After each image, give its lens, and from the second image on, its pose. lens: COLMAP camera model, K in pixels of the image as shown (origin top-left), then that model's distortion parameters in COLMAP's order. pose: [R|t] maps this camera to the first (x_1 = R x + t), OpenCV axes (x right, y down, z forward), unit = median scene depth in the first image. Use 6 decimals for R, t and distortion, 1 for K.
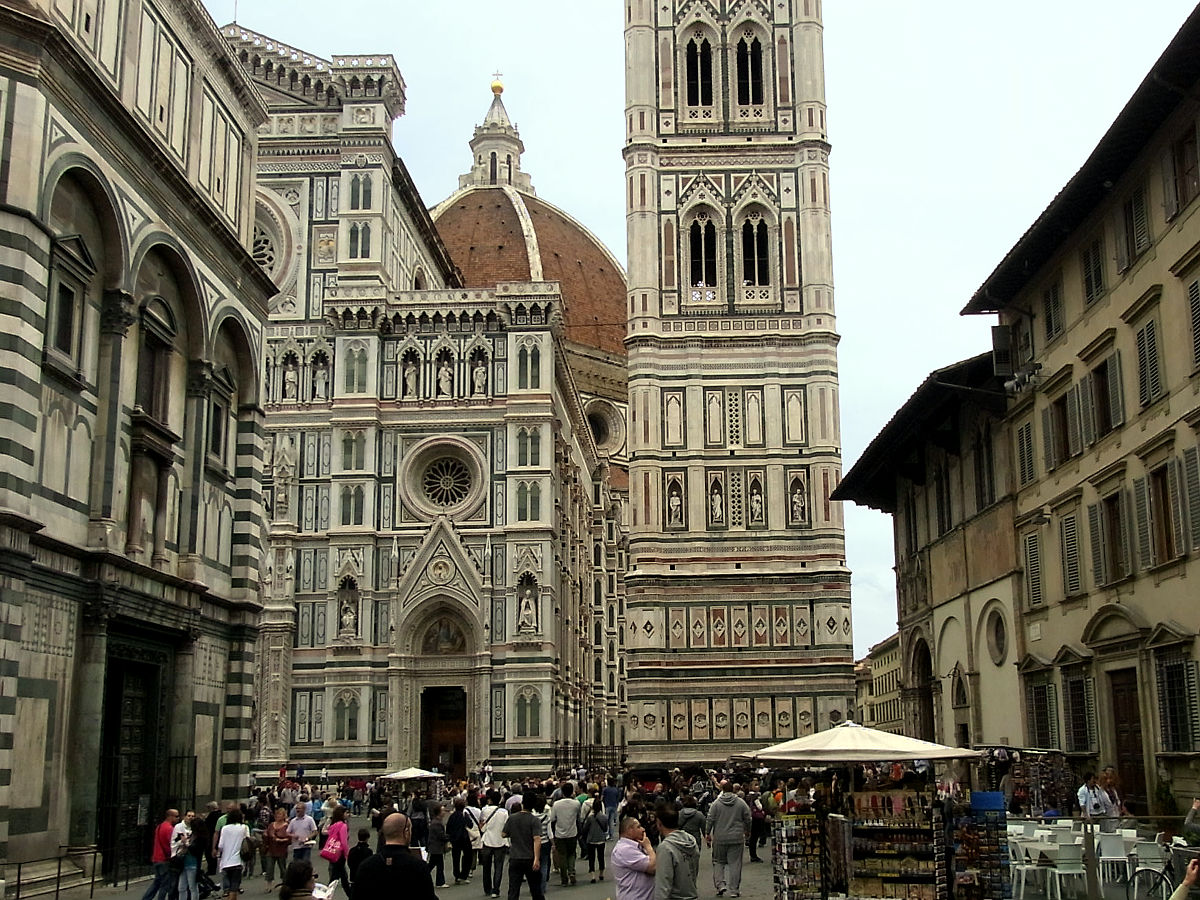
lens RADIAL K [[1206.3, 0, 698.2], [0, 1206.3, 564.0], [0, 0, 1]] dist [-0.090875, 0.000000]
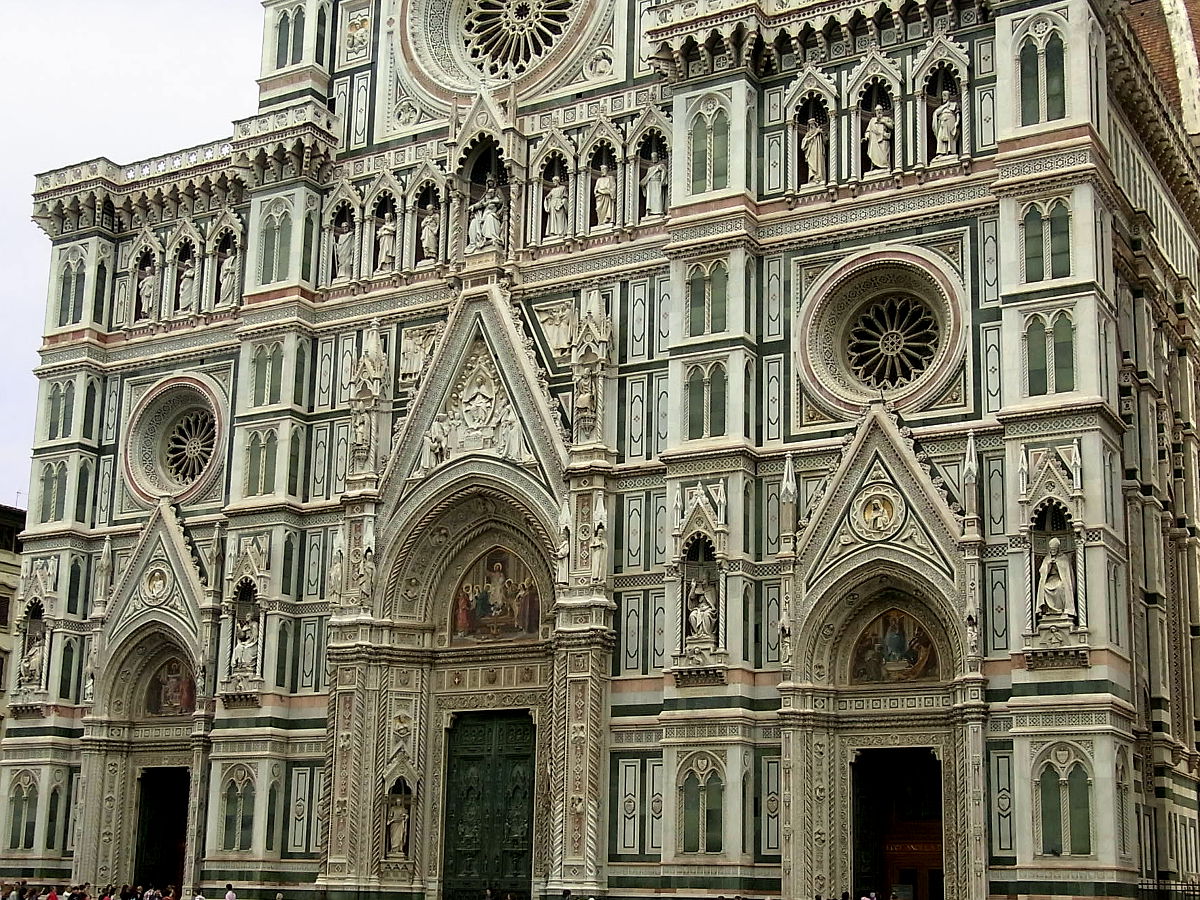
lens RADIAL K [[1708.3, 0, 579.1], [0, 1708.3, 552.6], [0, 0, 1]] dist [0.016899, 0.000000]
pose [[0.860725, -0.060111, -0.505508, 0.035257], [0.035735, 0.997689, -0.057790, 0.057925], [0.507814, 0.031677, 0.860884, 0.329481]]
